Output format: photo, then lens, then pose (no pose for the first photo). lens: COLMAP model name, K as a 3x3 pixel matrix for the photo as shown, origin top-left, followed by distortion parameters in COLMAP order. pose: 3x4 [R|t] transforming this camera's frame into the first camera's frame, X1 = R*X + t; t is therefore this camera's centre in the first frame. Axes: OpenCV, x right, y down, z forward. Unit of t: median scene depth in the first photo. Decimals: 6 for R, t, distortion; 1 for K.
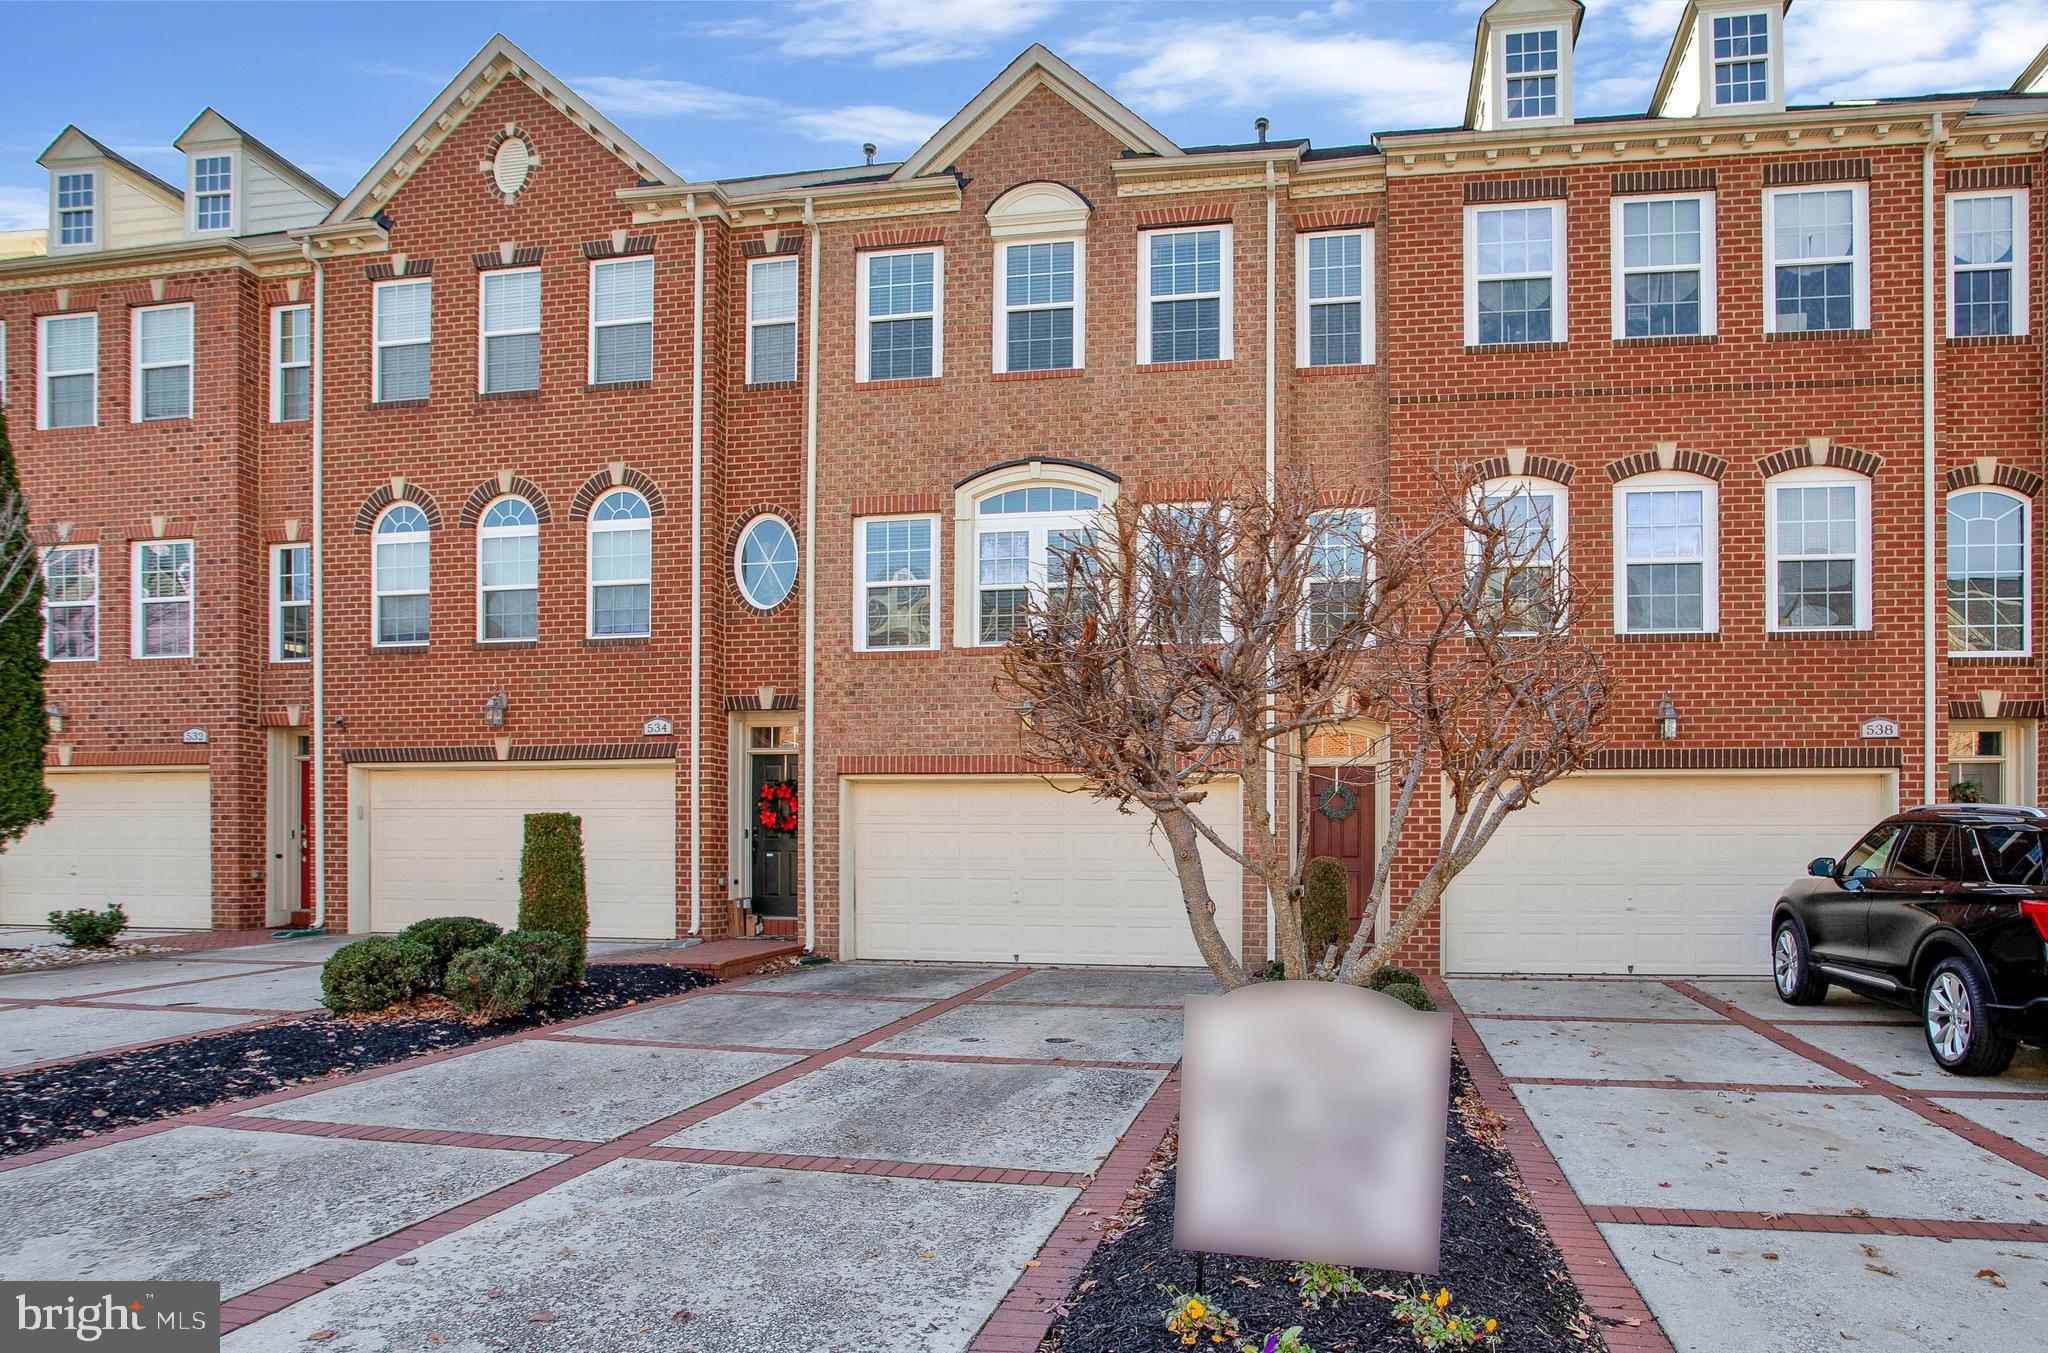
lens RADIAL K [[1071.3, 0, 1067.6], [0, 1071.3, 672.0], [0, 0, 1]] dist [-0.042129, 0.016536]
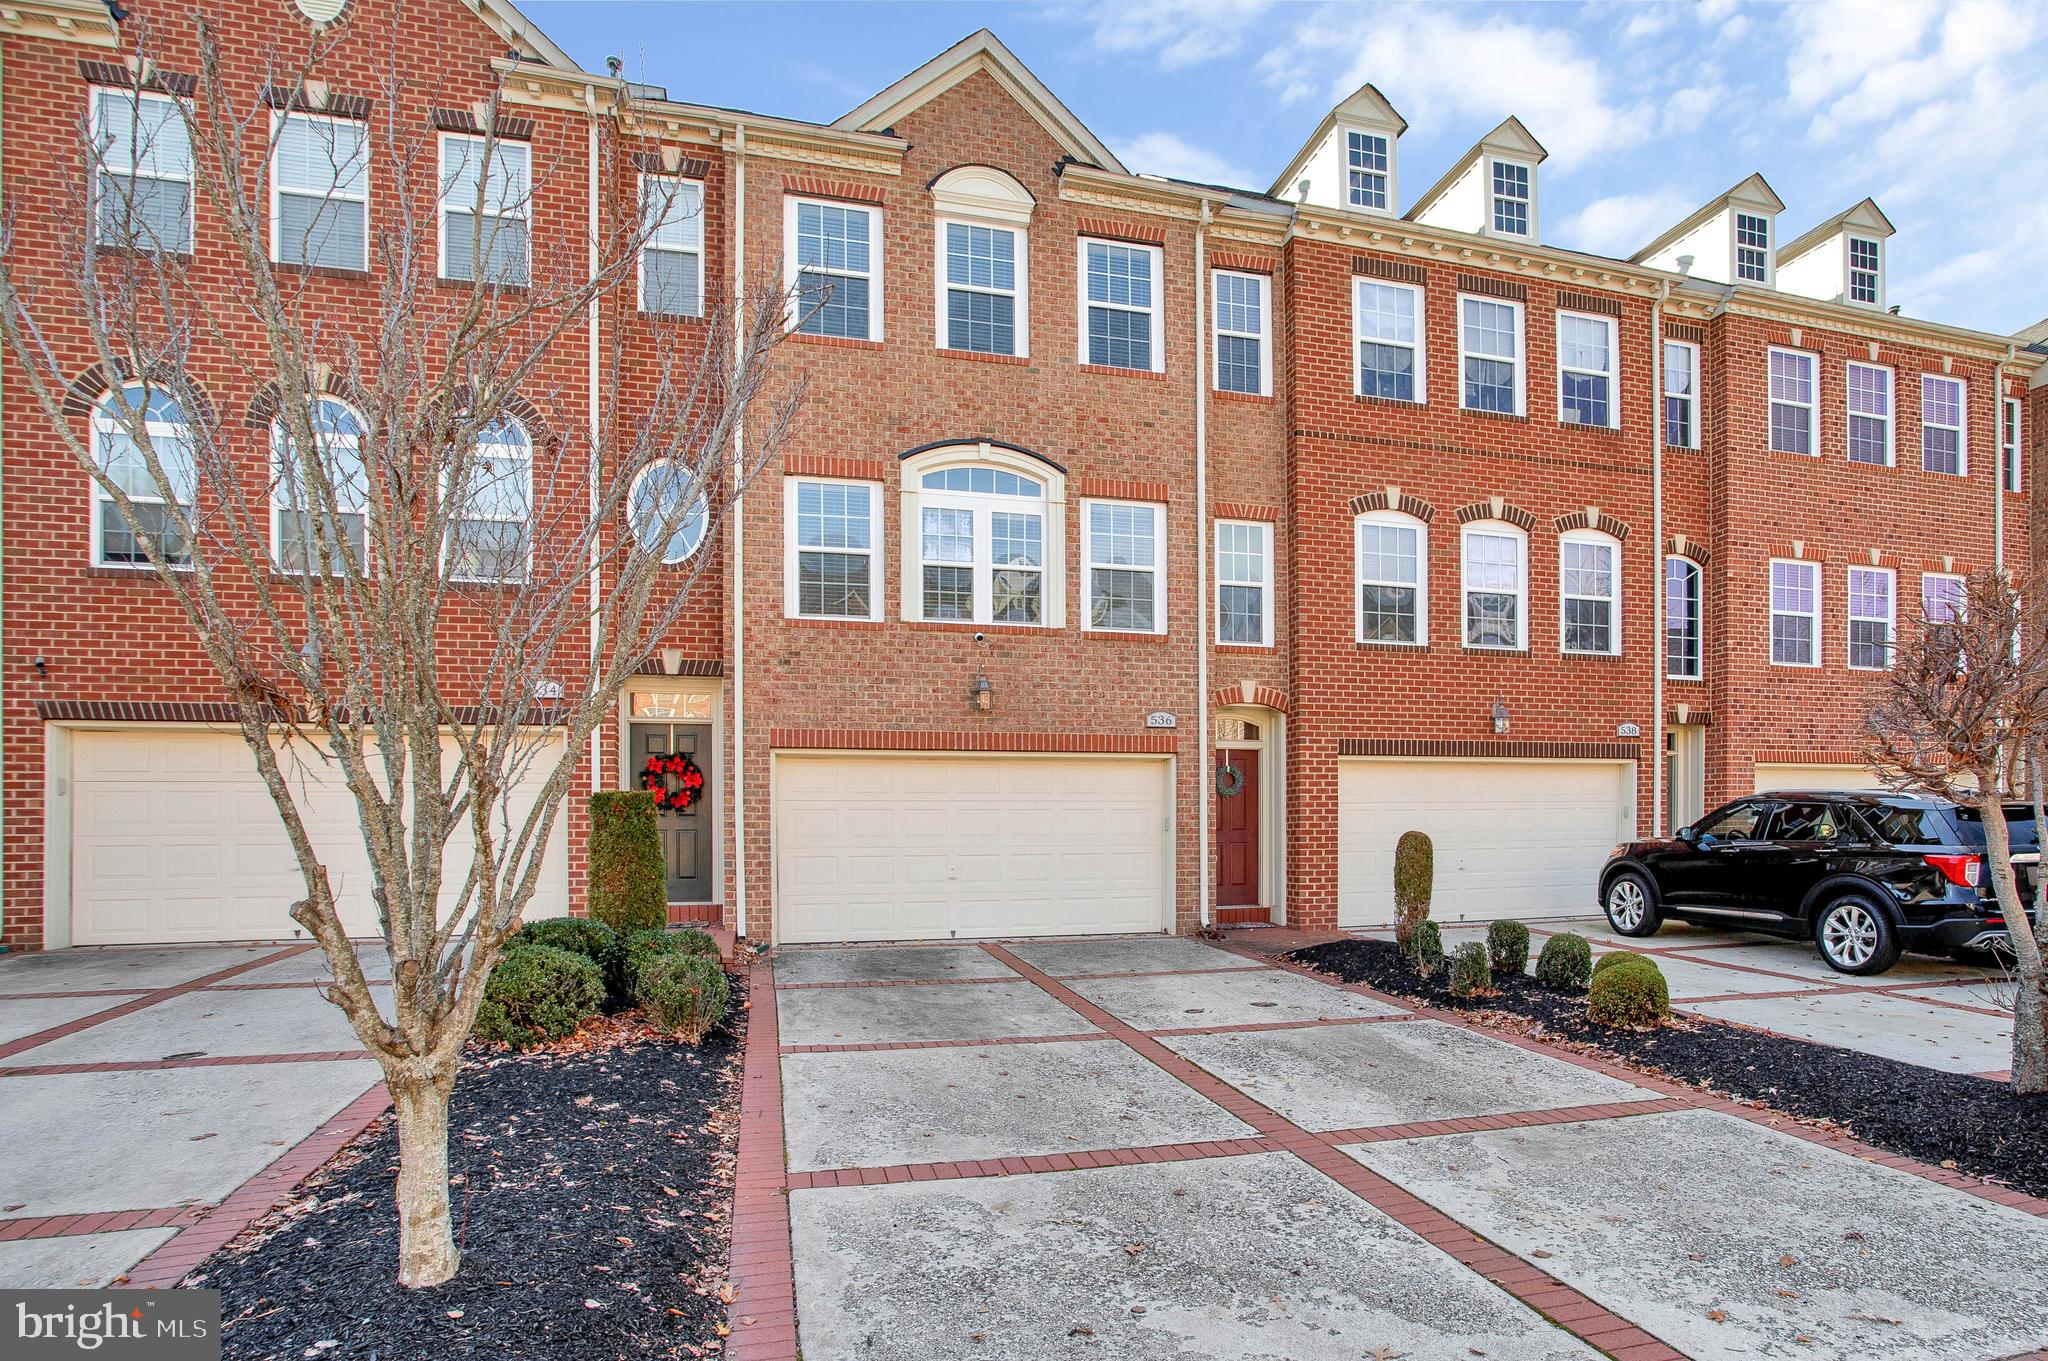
lens RADIAL K [[1037.1, 0, 1084.0], [0, 1037.1, 650.4], [0, 0, 1]] dist [-0.043984, 0.015086]
pose [[0.917430, 0.055204, 0.394048, -0.312629], [-0.056002, 0.998386, -0.009482, 0.003322], [-0.393936, -0.013369, 0.919041, 0.058671]]
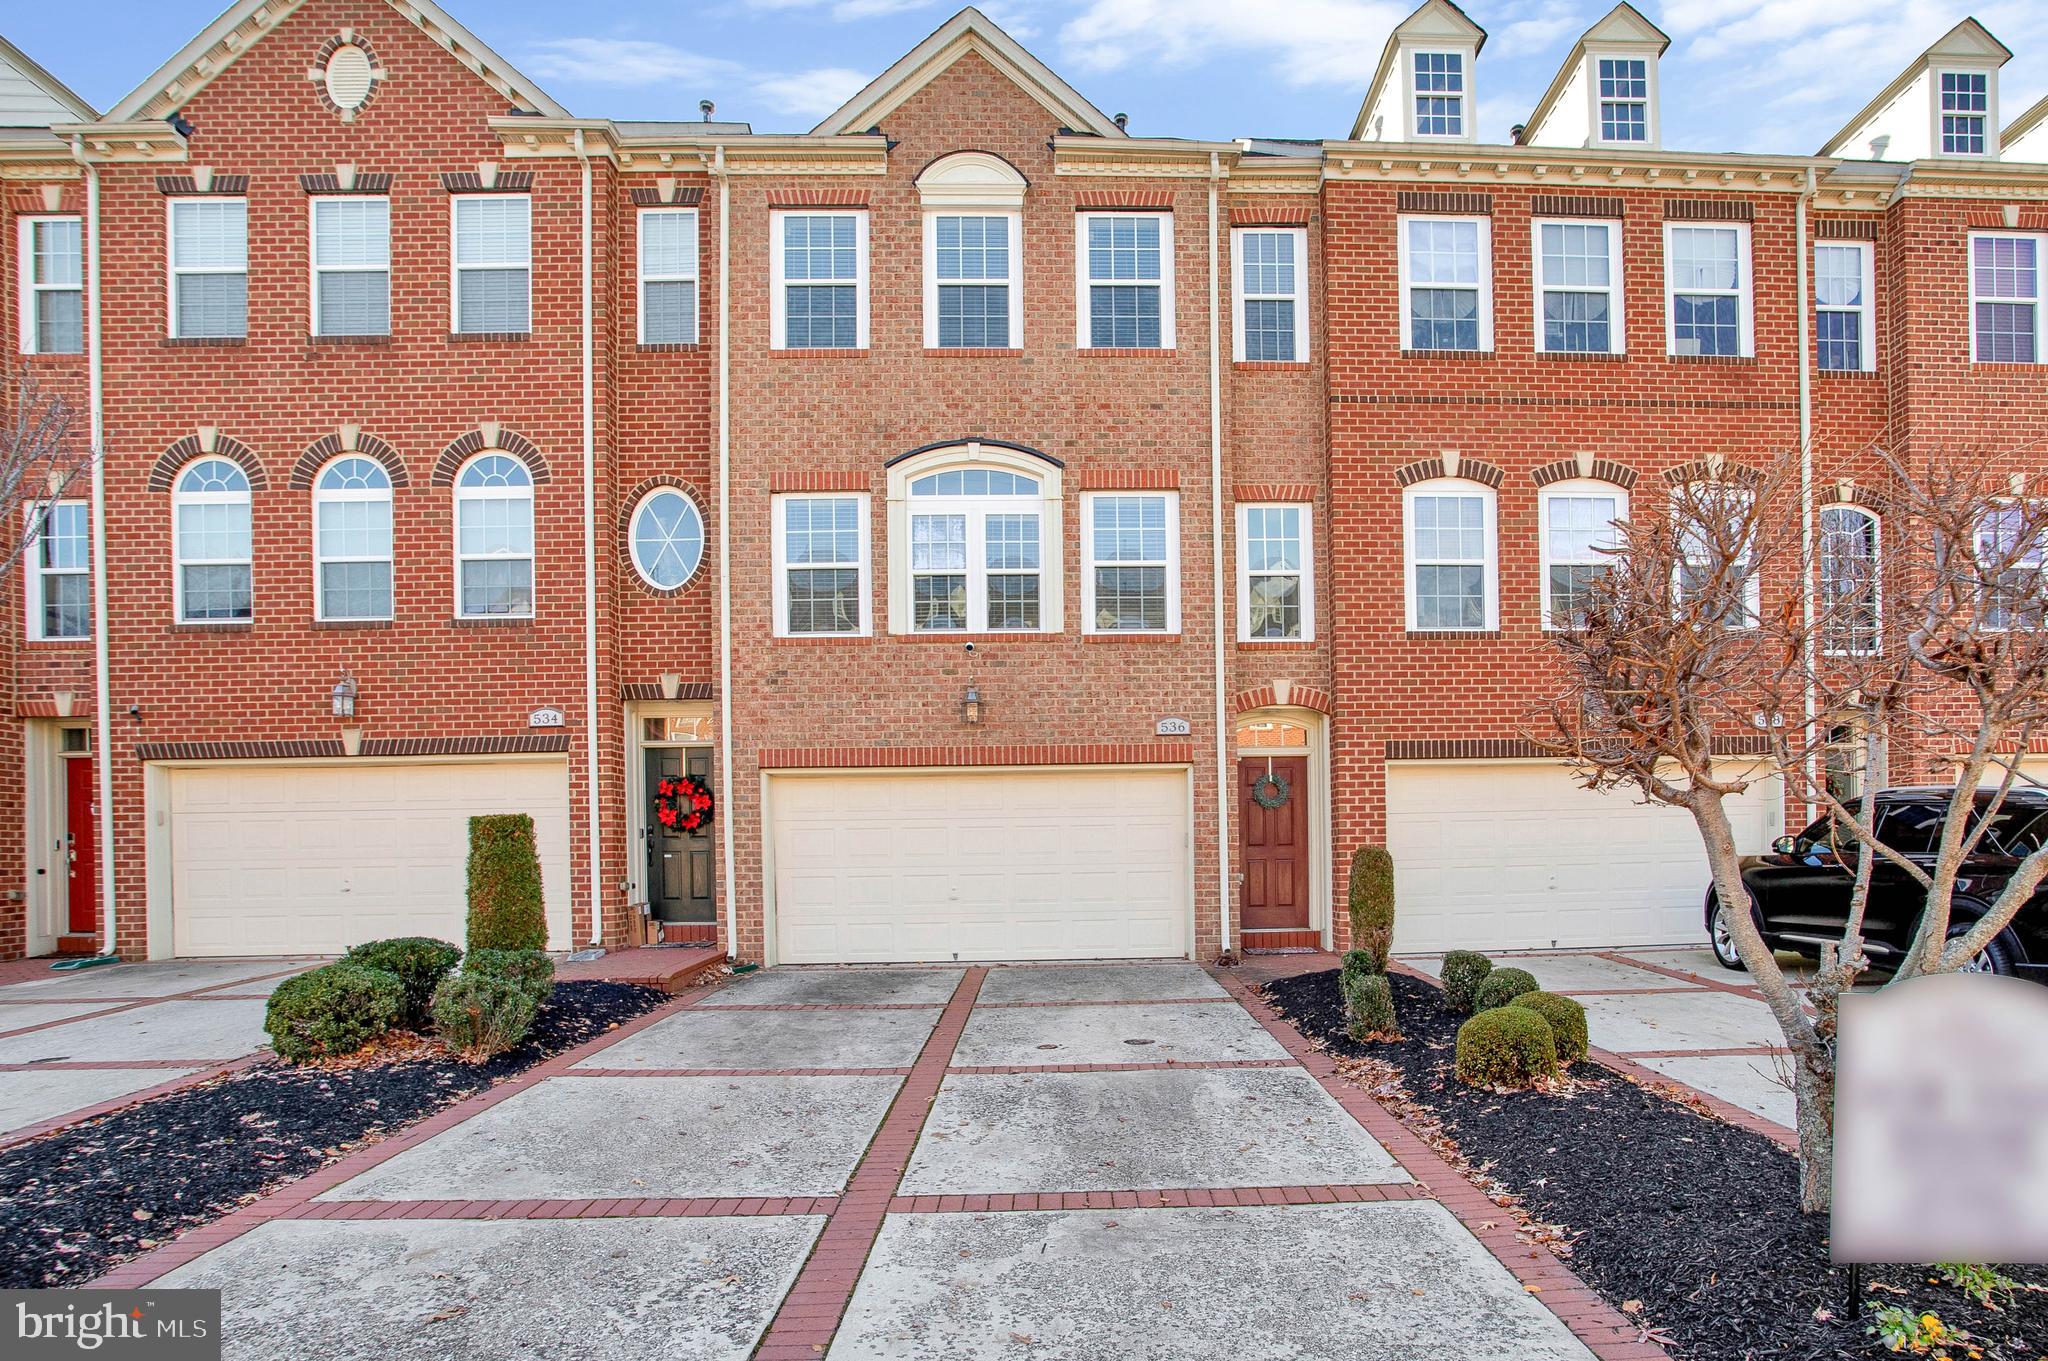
lens RADIAL K [[1071.3, 0, 1067.6], [0, 1071.3, 676.0], [0, 0, 1]] dist [-0.042129, 0.016536]
pose [[0.982684, 0.007328, 0.185143, -0.120677], [-0.009495, 0.999896, 0.010819, 0.002427], [-0.185044, -0.012389, 0.982652, 0.034306]]
